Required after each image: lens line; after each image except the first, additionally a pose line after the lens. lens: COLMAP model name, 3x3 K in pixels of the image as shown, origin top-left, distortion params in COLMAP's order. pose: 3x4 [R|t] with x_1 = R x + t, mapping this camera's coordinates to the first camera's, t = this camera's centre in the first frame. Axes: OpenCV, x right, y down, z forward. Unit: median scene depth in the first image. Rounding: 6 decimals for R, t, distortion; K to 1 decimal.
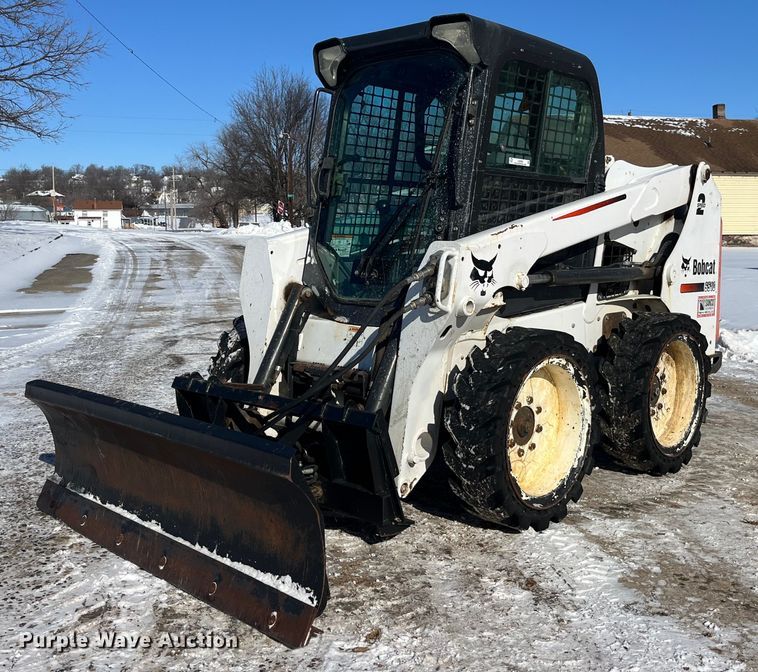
lens RADIAL K [[867.6, 0, 379.4], [0, 867.6, 304.3], [0, 0, 1]] dist [0.013882, 0.003217]
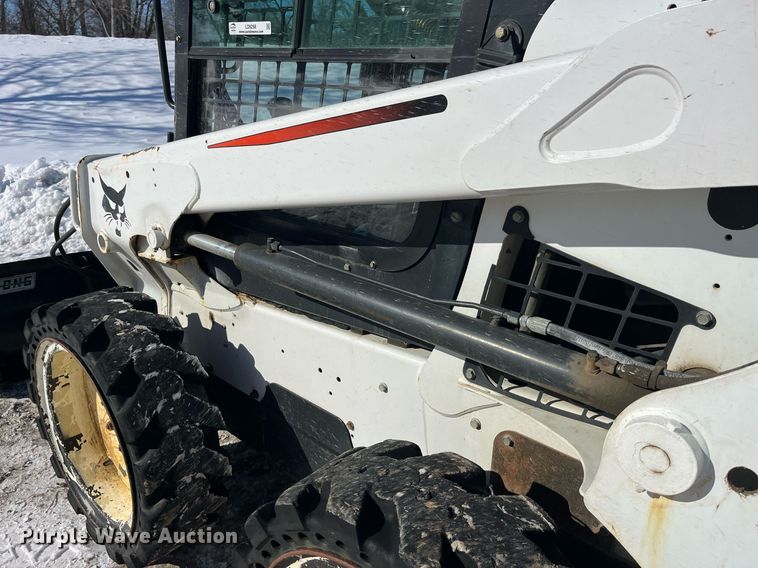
lens RADIAL K [[570.5, 0, 377.5], [0, 570.5, 287.7], [0, 0, 1]] dist [0.062565, -0.086707]
pose [[0.033526, 0.335944, -0.941285, 0.588443], [-0.111963, 0.937148, 0.330480, -0.151677], [0.993147, 0.094309, 0.069033, 1.150709]]
